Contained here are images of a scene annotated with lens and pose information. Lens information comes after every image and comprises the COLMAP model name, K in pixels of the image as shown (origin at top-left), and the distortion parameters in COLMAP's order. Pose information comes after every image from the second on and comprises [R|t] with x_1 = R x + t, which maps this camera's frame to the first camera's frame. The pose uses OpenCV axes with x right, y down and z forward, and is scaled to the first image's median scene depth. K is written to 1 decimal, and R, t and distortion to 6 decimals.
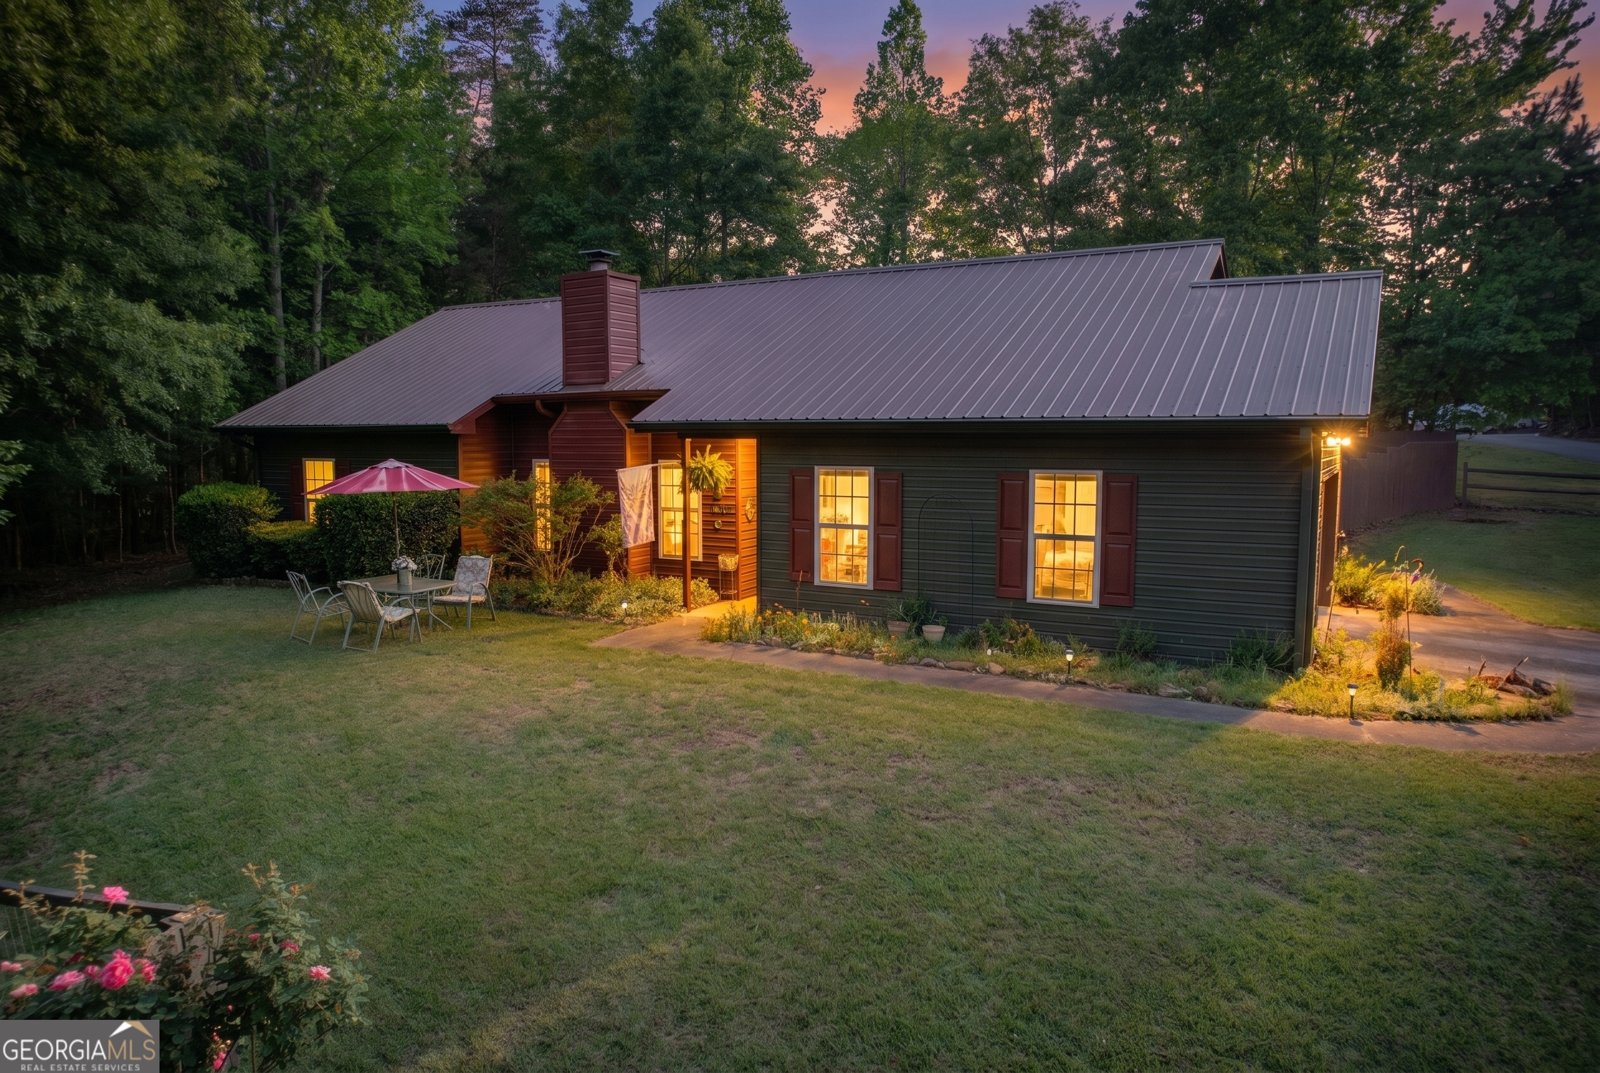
lens RADIAL K [[1031.1, 0, 800.0], [0, 1031.1, 536.5], [0, 0, 1]] dist [-0.063126, 0.053593]
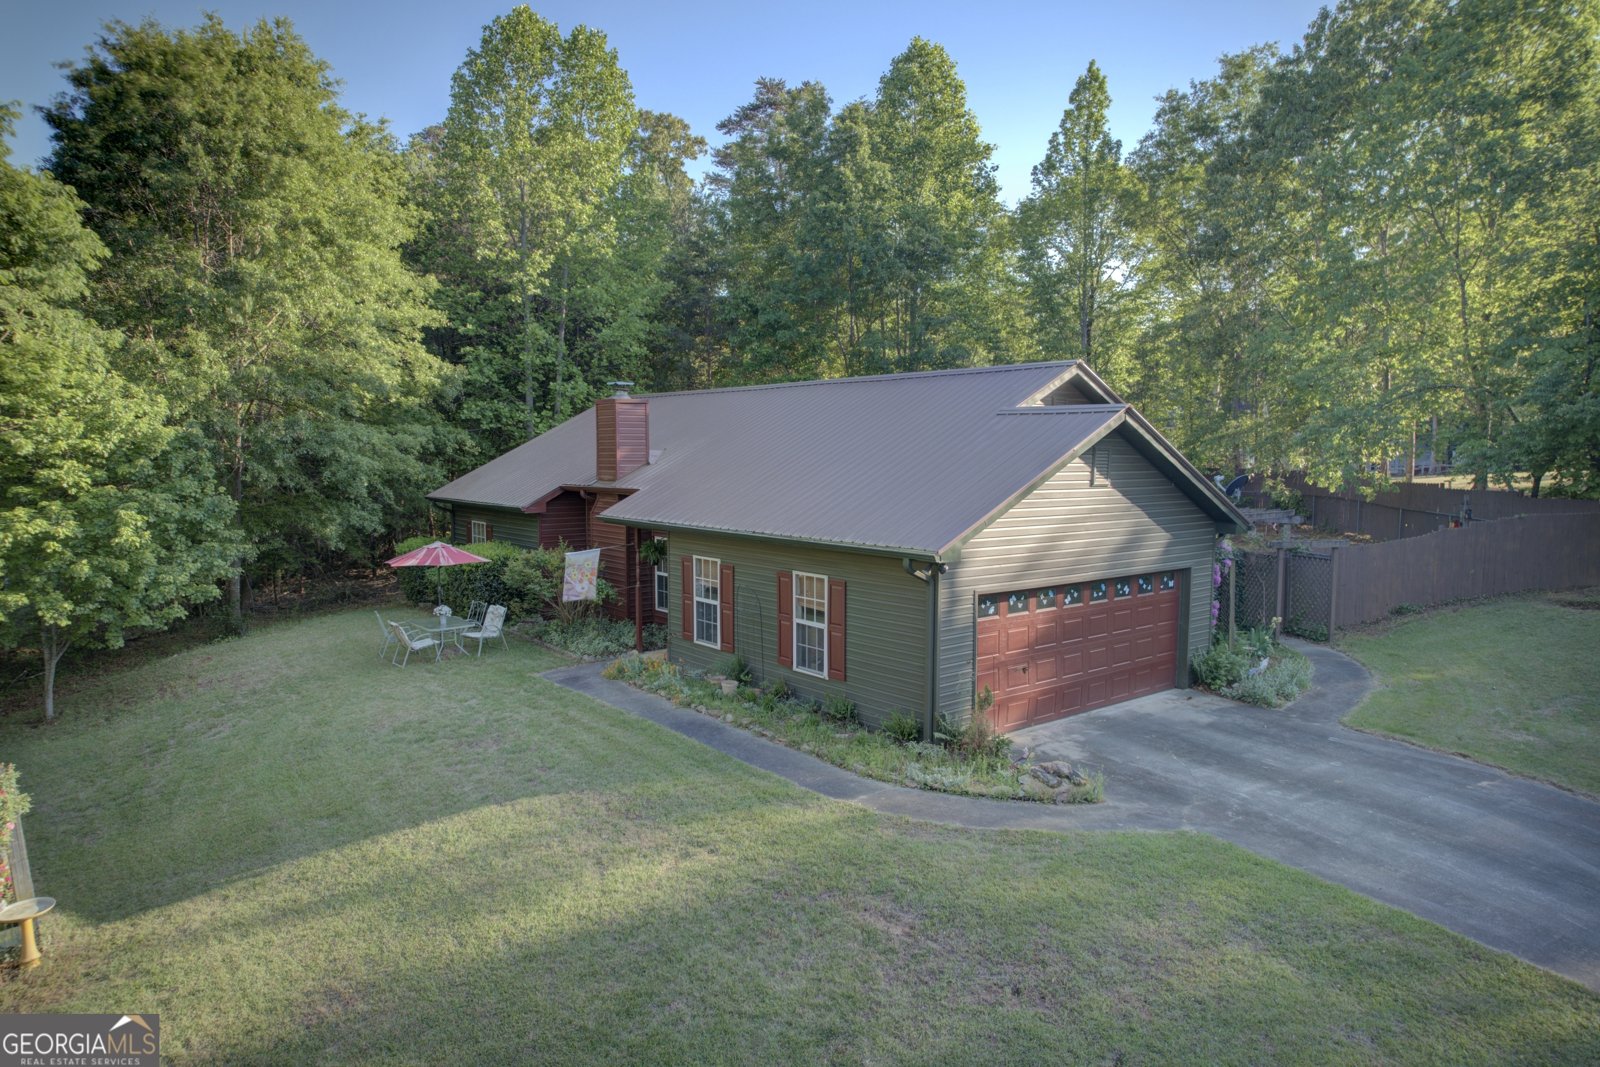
lens RADIAL K [[1021.8, 0, 801.0], [0, 1021.8, 533.9], [0, 0, 1]] dist [-0.068006, 0.062432]
pose [[0.927374, 0.030255, -0.372911, 0.365368], [-0.033500, 0.999436, -0.002223, -0.055379], [0.372634, 0.014554, 0.927864, -0.111553]]
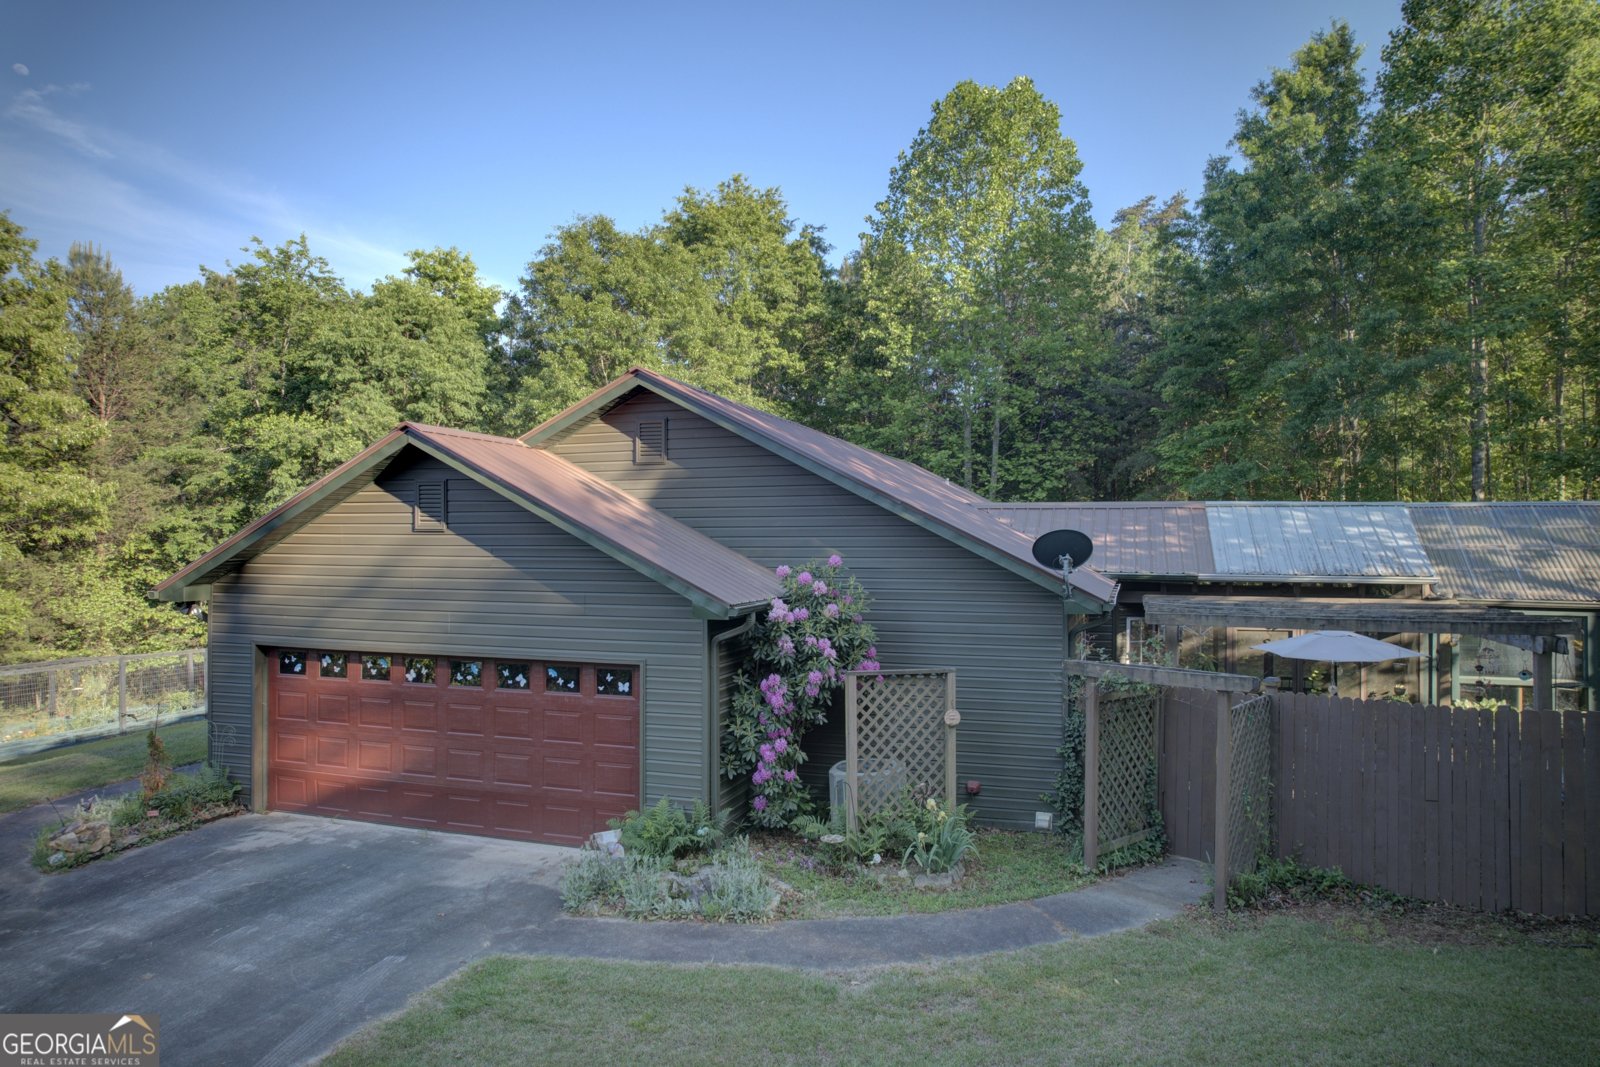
lens RADIAL K [[1023.7, 0, 800.0], [0, 1023.7, 533.5], [0, 0, 1]] dist [-0.065297, 0.061033]
pose [[0.193866, -0.010521, -0.980972, 0.824381], [-0.091257, 0.995413, -0.028711, -0.095080], [0.976774, 0.095086, 0.192016, 0.645667]]
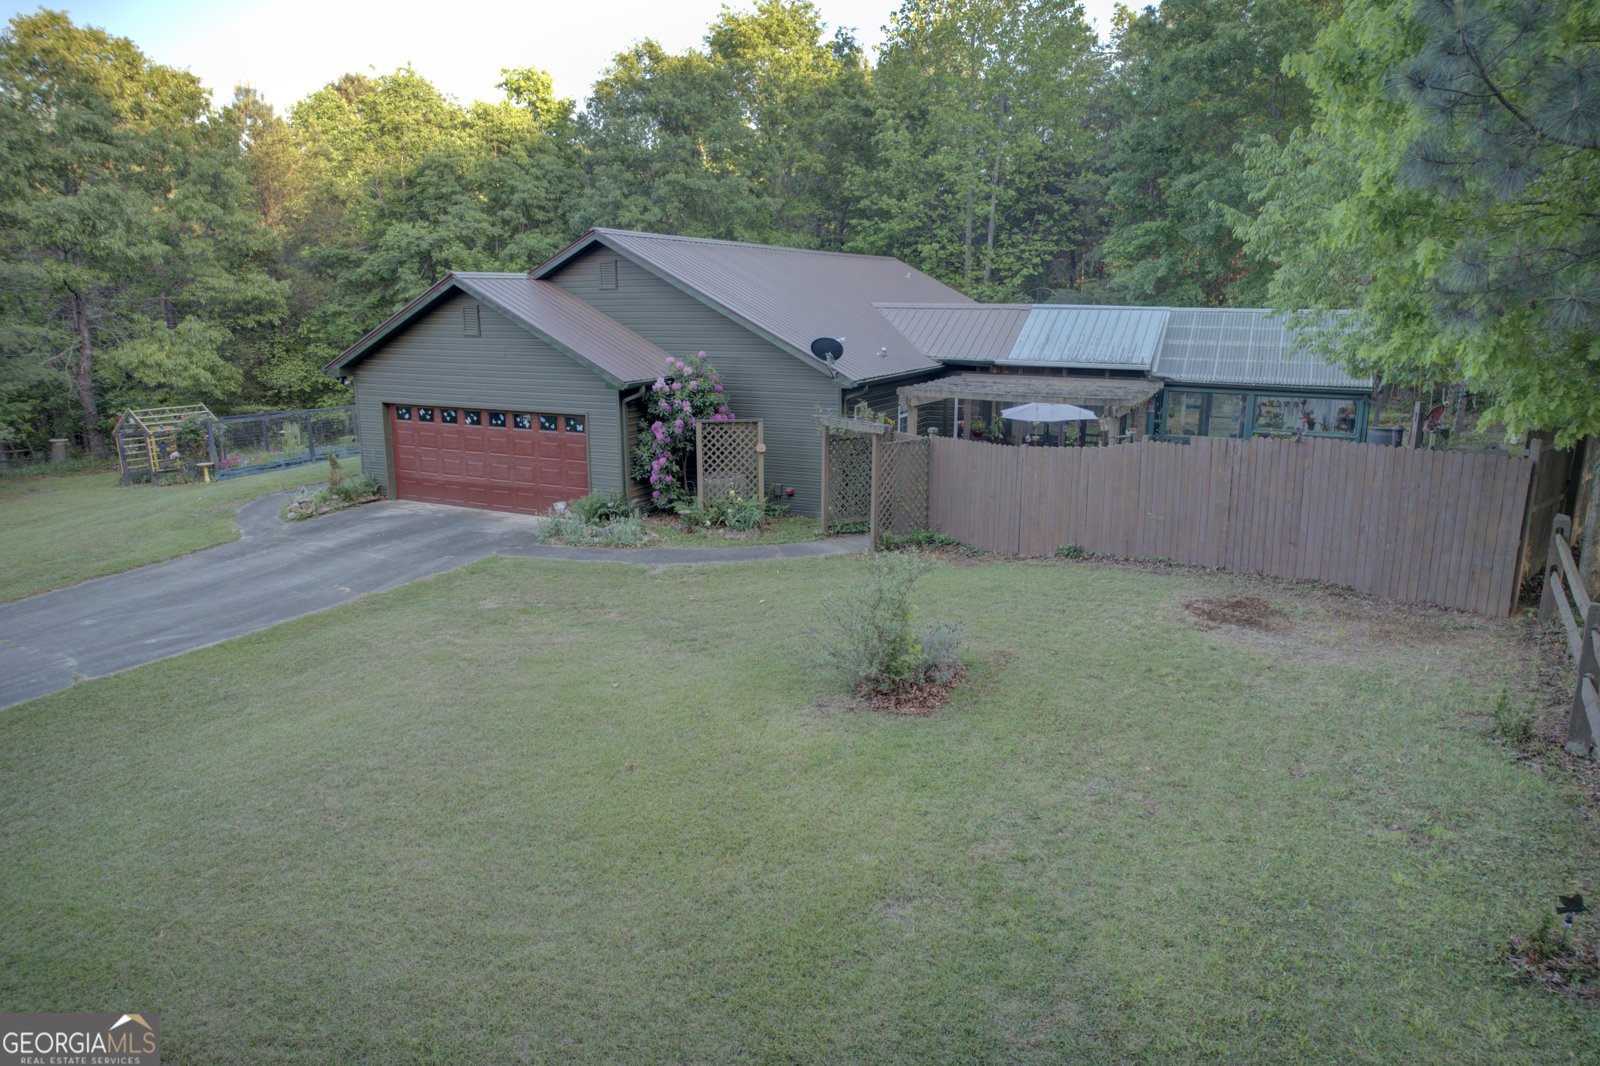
lens RADIAL K [[1023.7, 0, 800.0], [0, 1023.7, 533.0], [0, 0, 1]] dist [-0.065297, 0.061033]
pose [[0.058730, 0.219674, -0.973804, 1.177680], [-0.091945, 0.972532, 0.213842, -0.140568], [0.994031, 0.076978, 0.077315, 0.783877]]
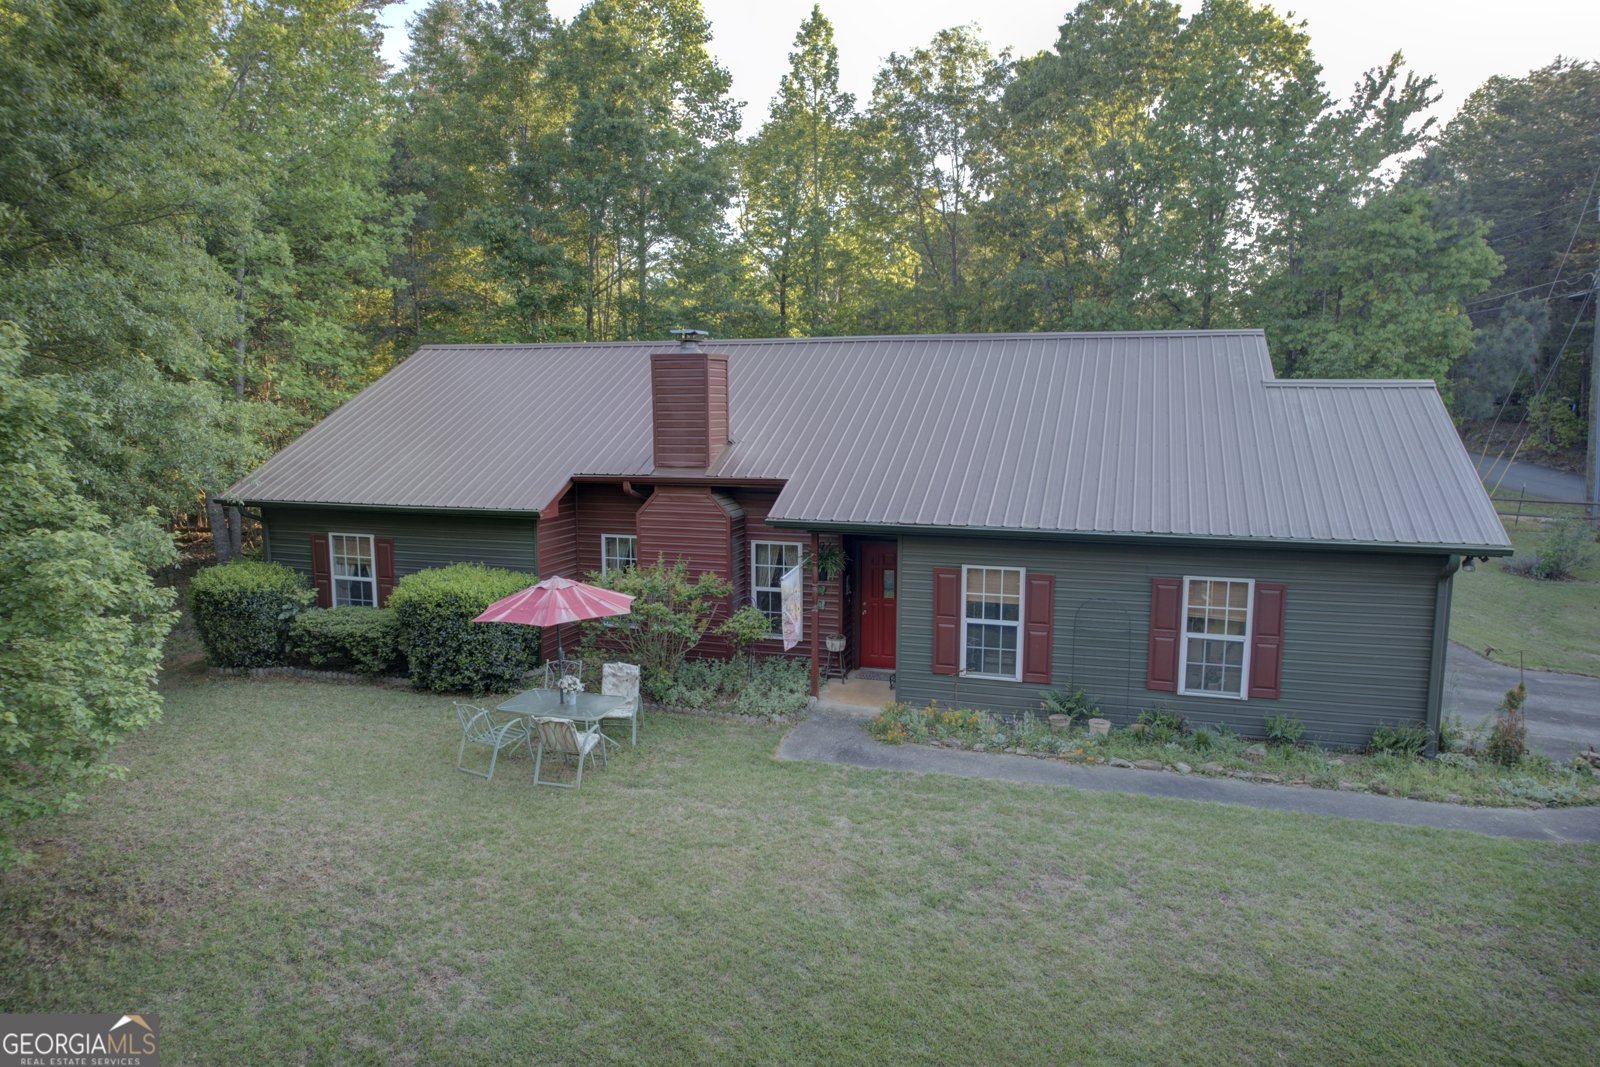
lens RADIAL K [[1021.8, 0, 801.0], [0, 1021.8, 533.9], [0, 0, 1]] dist [-0.068006, 0.062432]
pose [[0.979333, -0.027505, 0.200376, -0.199027], [0.020002, 0.999024, 0.039373, -0.081245], [-0.201263, -0.034551, 0.978928, 0.010842]]
